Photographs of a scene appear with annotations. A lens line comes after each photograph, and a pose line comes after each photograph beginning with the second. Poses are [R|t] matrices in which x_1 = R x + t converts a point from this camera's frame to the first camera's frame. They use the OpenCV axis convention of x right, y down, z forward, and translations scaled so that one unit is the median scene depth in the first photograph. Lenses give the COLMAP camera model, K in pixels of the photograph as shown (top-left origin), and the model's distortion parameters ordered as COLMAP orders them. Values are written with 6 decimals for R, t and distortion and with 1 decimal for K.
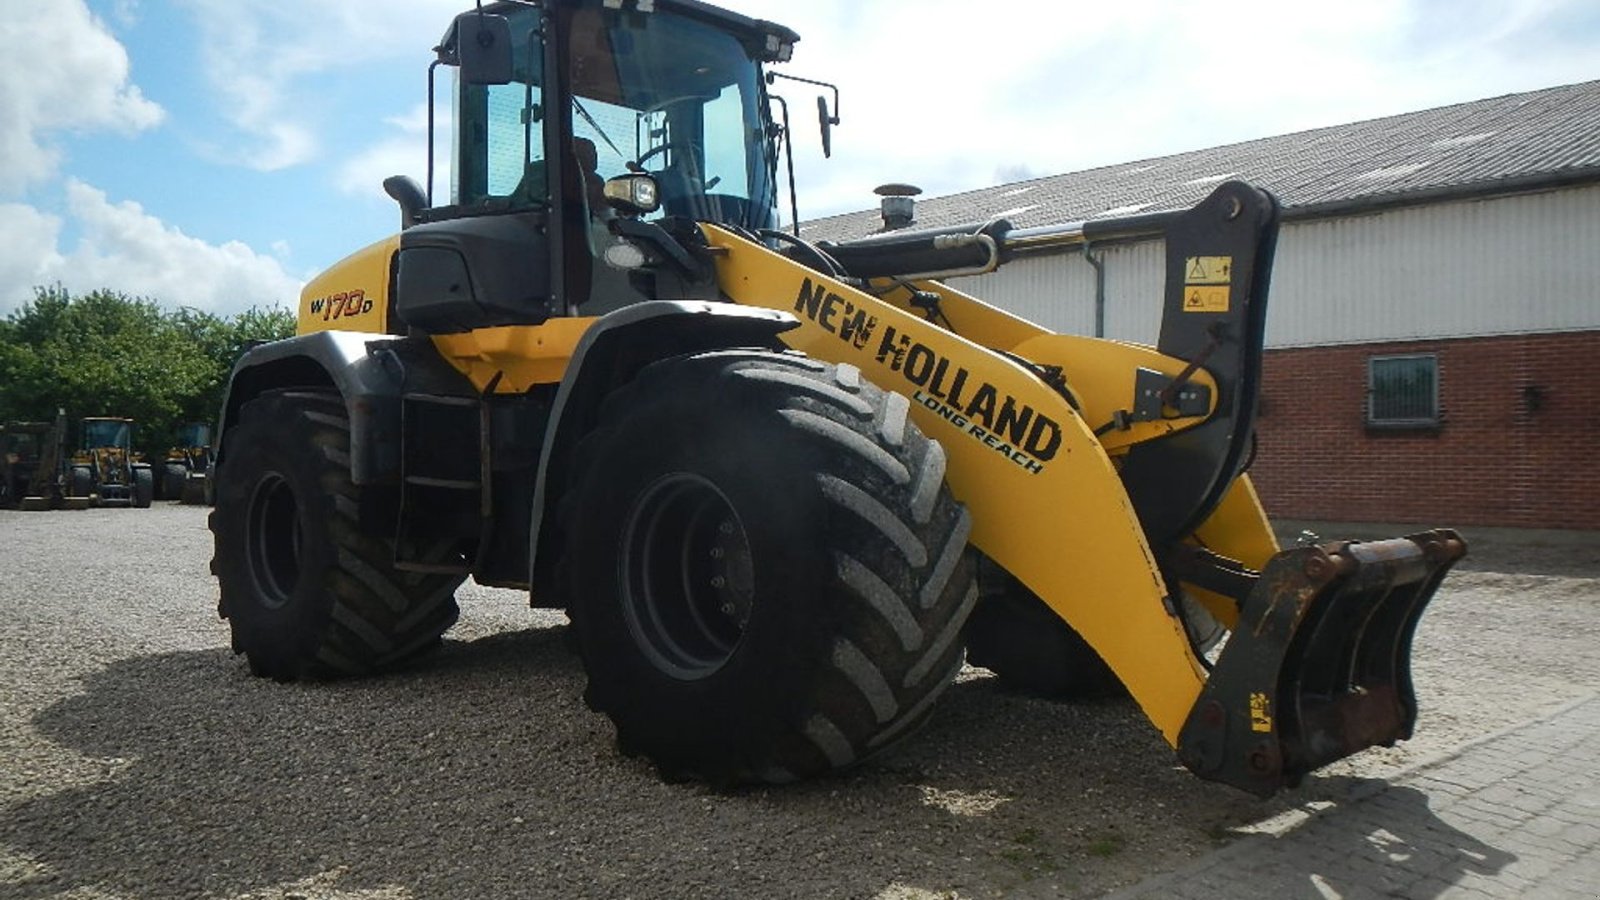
lens RADIAL K [[1341.2, 0, 807.3], [0, 1341.2, 446.3], [0, 0, 1]] dist [-0.014307, -0.007162]
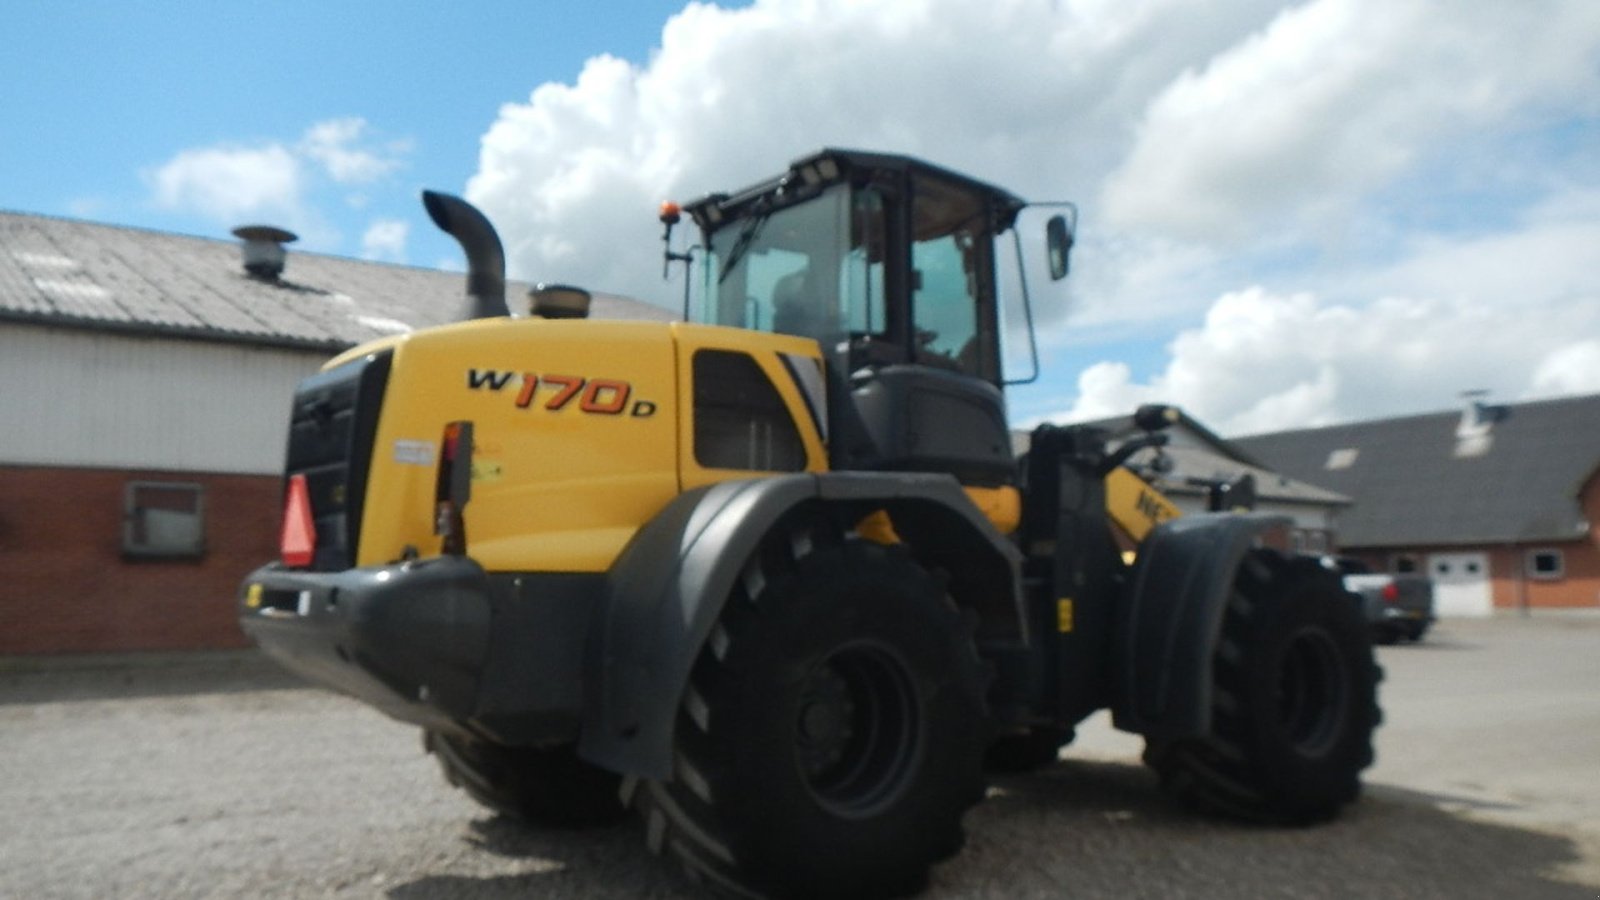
lens RADIAL K [[1341.2, 0, 807.3], [0, 1341.2, 446.3], [0, 0, 1]] dist [-0.014307, -0.007162]
pose [[0.127473, 0.099834, 0.986805, -1.549782], [-0.020891, 0.994971, -0.097961, -0.021586], [-0.991622, -0.008128, 0.128918, 1.217246]]
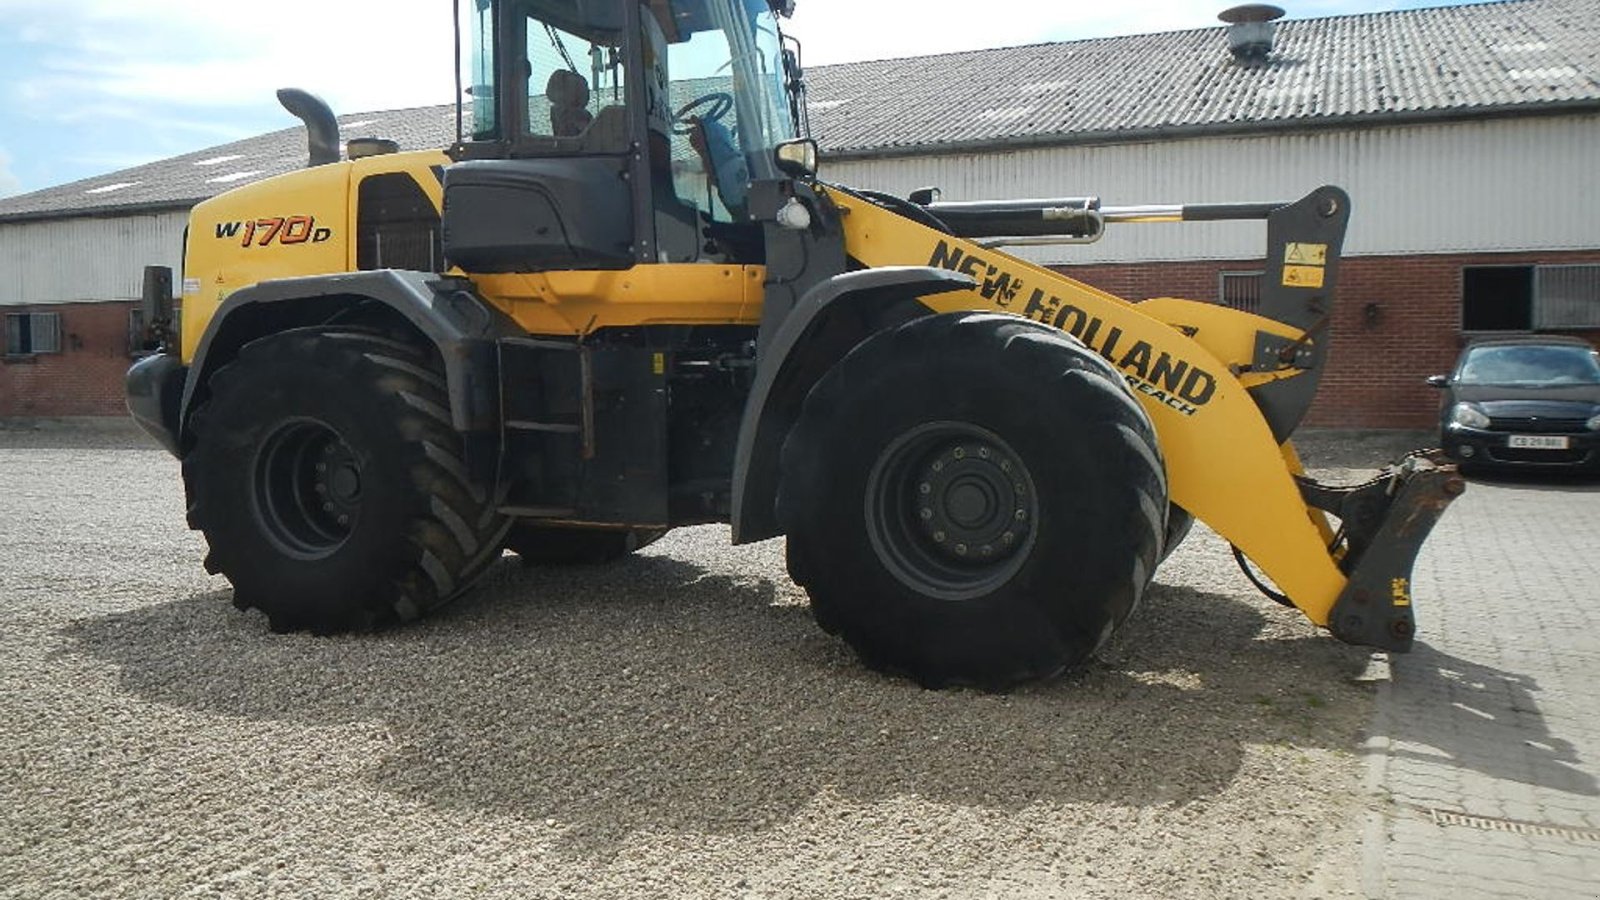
lens RADIAL K [[1372.5, 0, 810.7], [0, 1372.5, 447.7], [0, 0, 1]] dist [-0.022669, -0.004211]
pose [[0.925235, -0.027943, 0.378365, -0.563792], [0.000904, 0.997443, 0.071454, -0.035973], [-0.379394, -0.065770, 0.922895, -0.033340]]
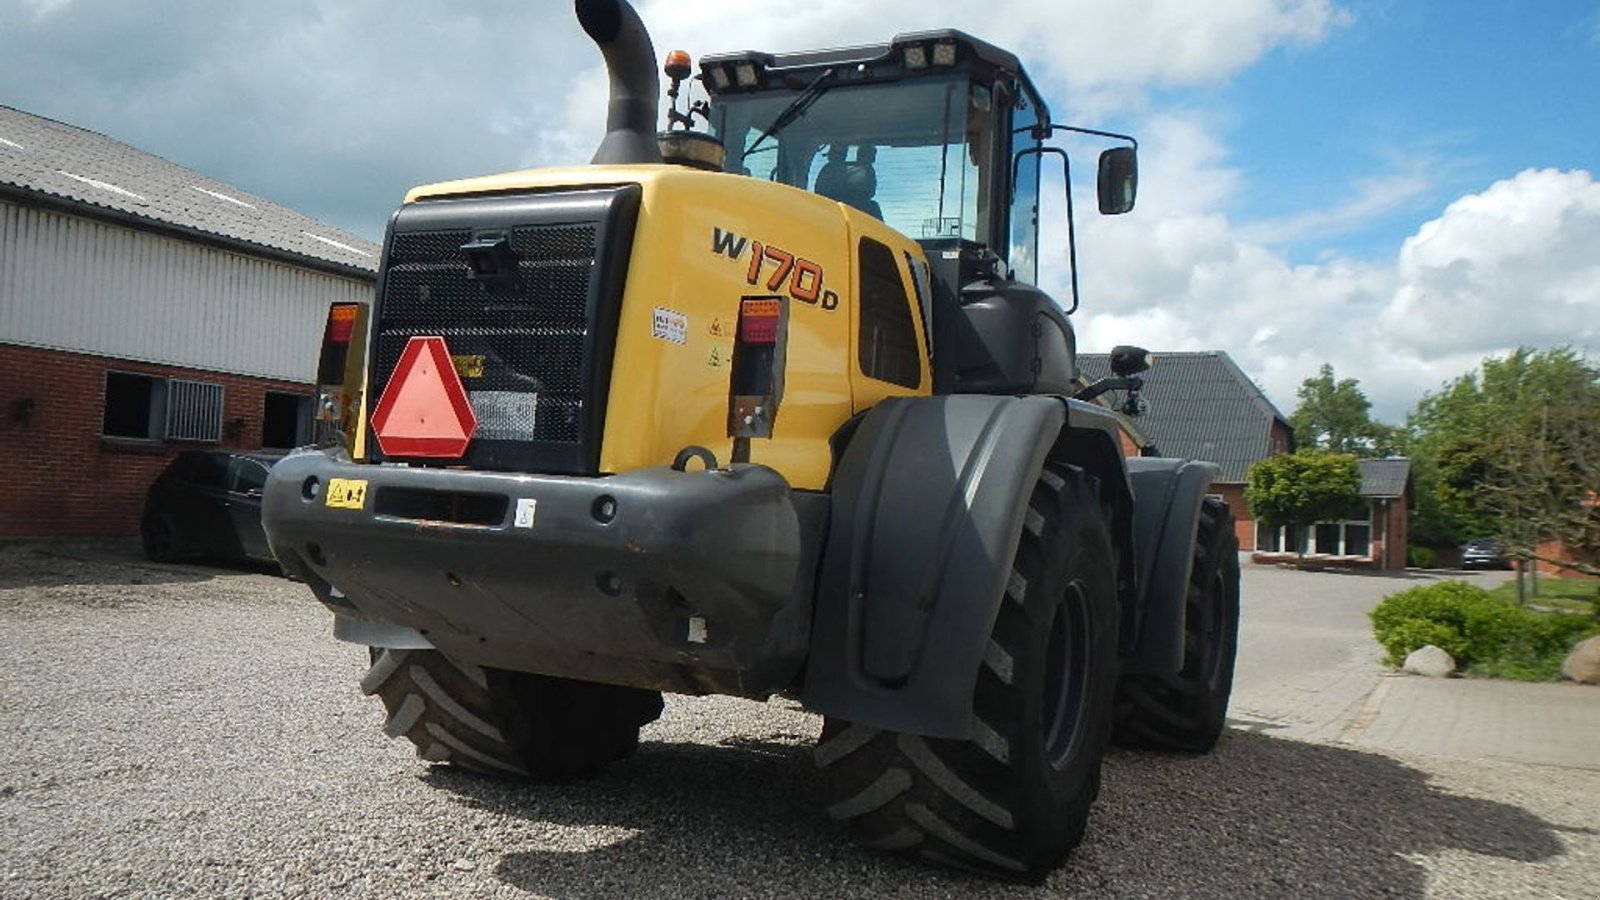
lens RADIAL K [[1326.2, 0, 841.7], [0, 1326.2, 452.0], [0, 0, 1]] dist [-0.000205, 0.000288]
pose [[-0.332533, 0.025496, 0.942747, -1.353802], [-0.071678, 0.996060, -0.052221, -0.004739], [-0.940364, -0.084940, -0.329395, 1.776506]]
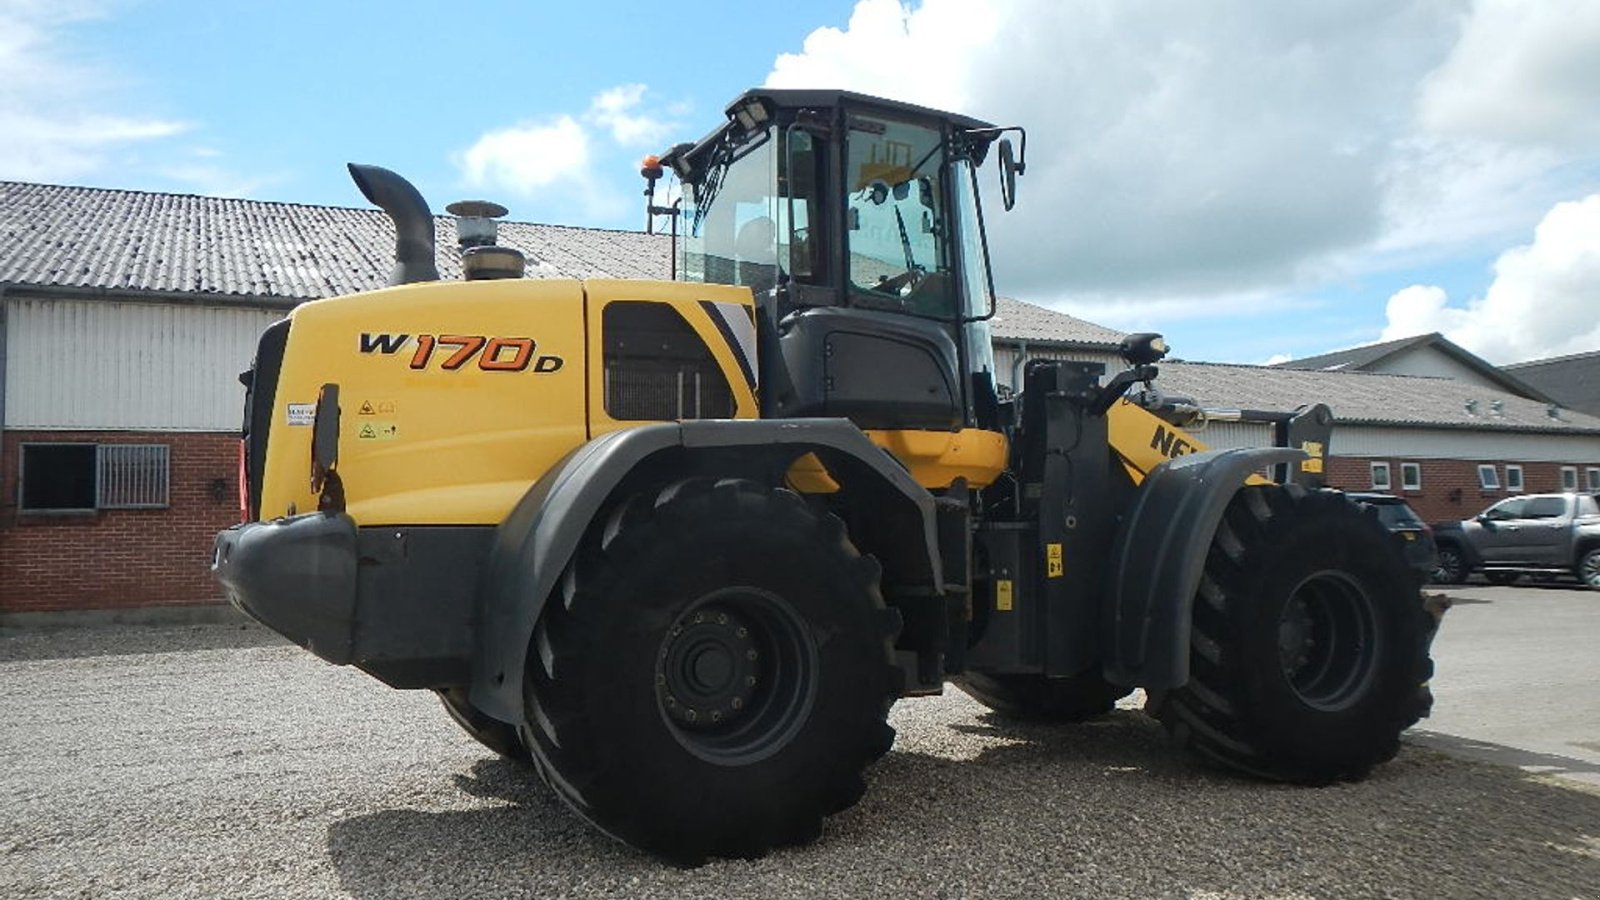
lens RADIAL K [[1372.5, 0, 810.7], [0, 1372.5, 447.7], [0, 0, 1]] dist [-0.022669, -0.004211]
pose [[0.334583, 0.056762, 0.940655, -1.489167], [-0.002091, 0.998227, -0.059493, -0.019120], [-0.942364, 0.017938, 0.334108, 0.903617]]
